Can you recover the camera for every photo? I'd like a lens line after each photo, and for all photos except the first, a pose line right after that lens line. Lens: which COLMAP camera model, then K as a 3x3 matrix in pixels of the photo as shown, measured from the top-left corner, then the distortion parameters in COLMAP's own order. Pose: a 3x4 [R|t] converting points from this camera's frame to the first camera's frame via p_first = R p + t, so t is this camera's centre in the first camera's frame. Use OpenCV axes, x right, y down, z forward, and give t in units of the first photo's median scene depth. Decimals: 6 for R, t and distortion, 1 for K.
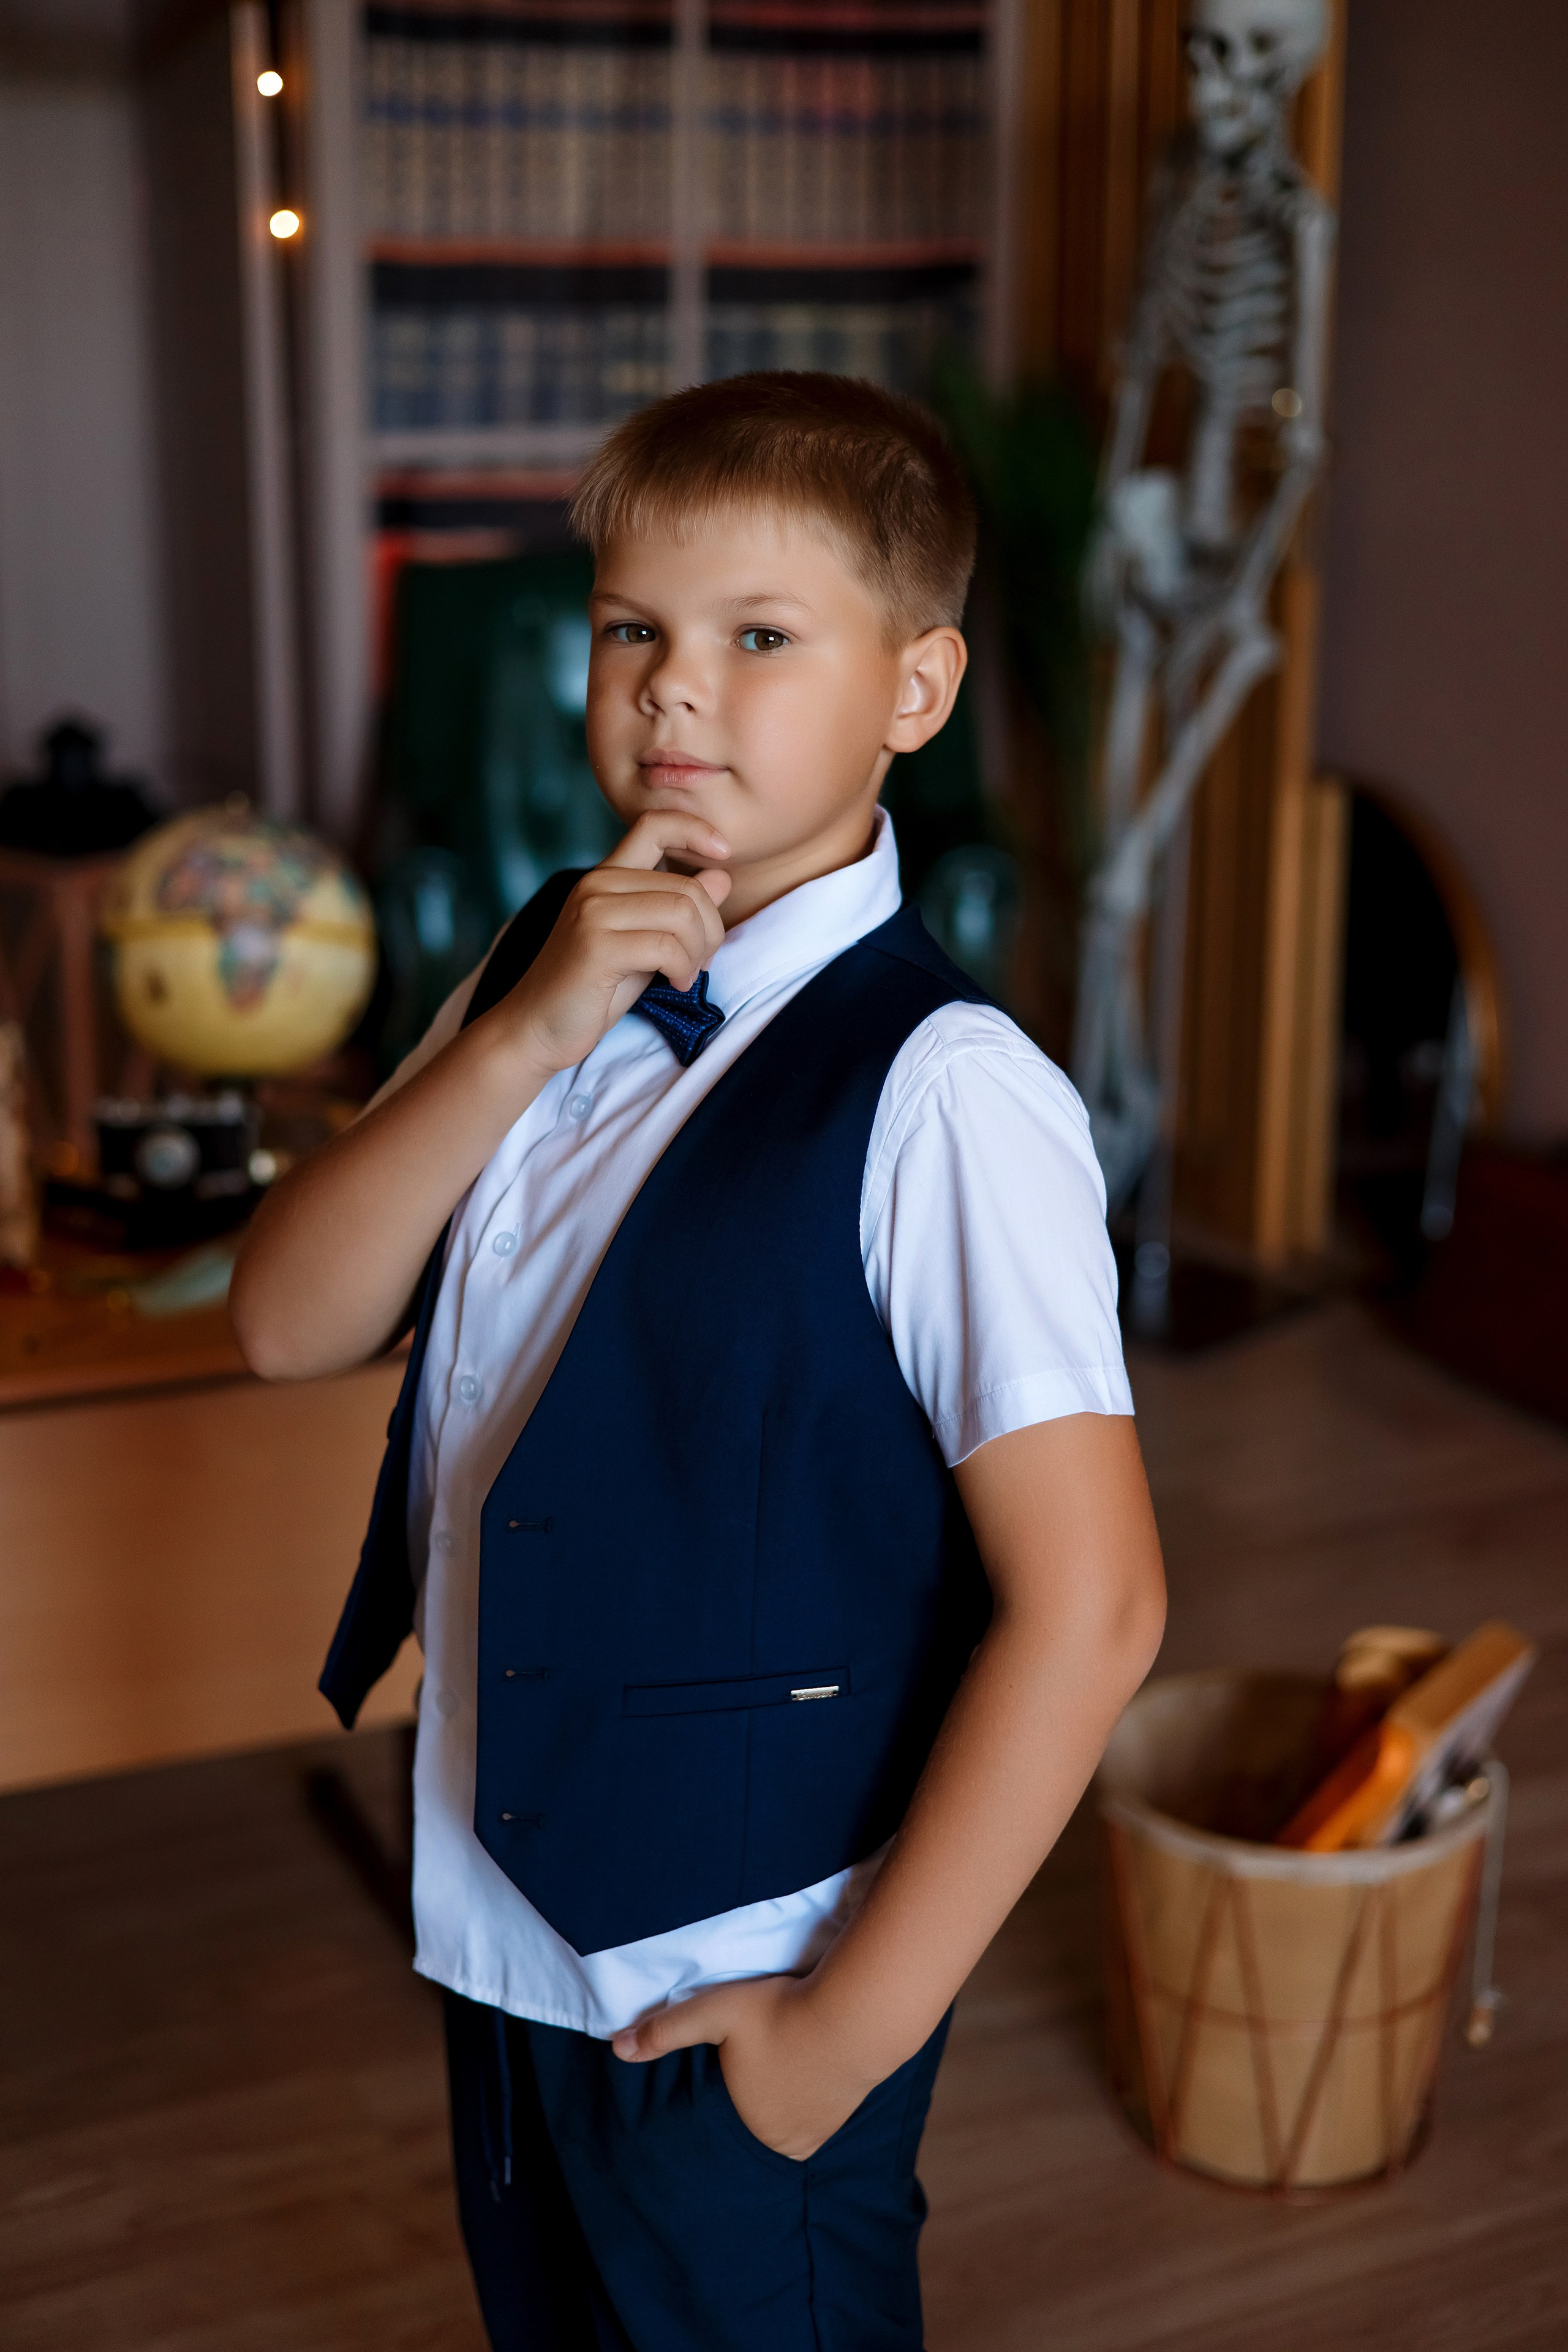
lens RADIAL K [[3452.5, 0, 778.0], [0, 3452.5, 1179.4], [0, 0, 1]] dist [0.019317, -0.018071]
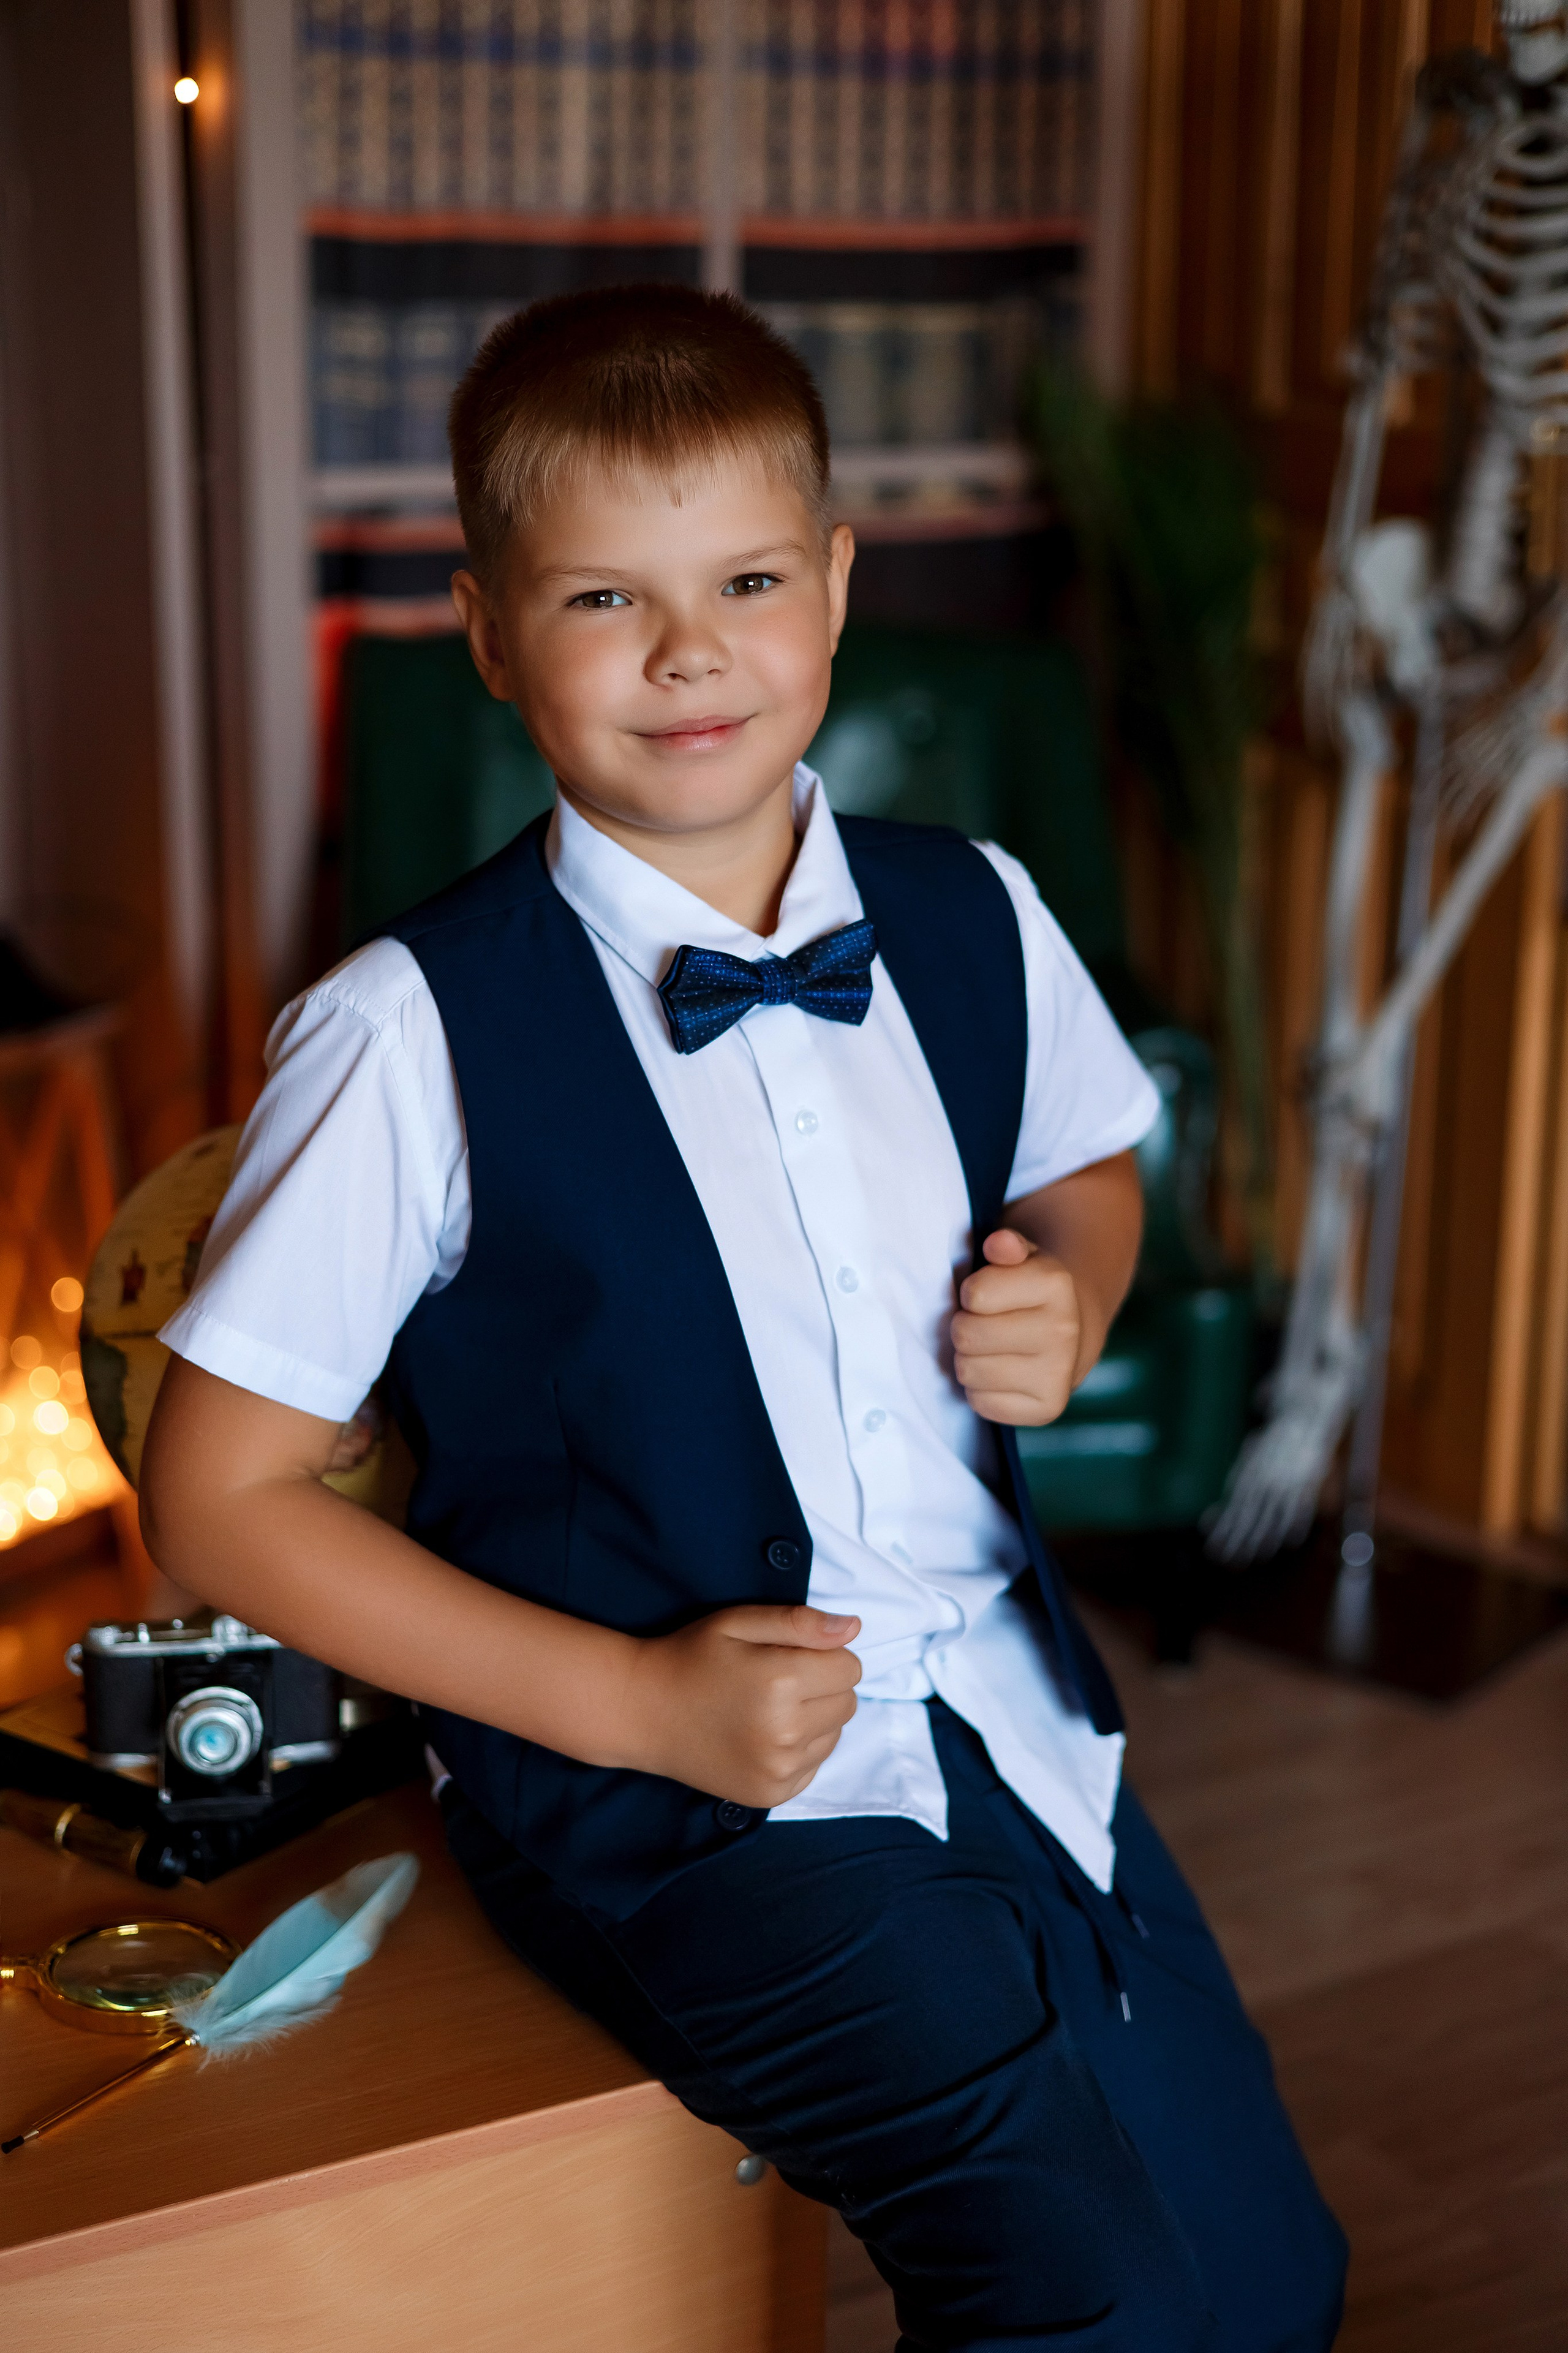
lens RADIAL K [[3507.1, 0, 784.0], [0, 3507.1, 1176.5], [0, 0, 1]] dist [0.006798, 0.025670]
pose [[0.997503, -0.014675, 0.069077, -0.070203], [0.015167, 0.999863, -0.006596, -0.055094], [-0.068971, 0.007627, 0.997590, 0.232796]]
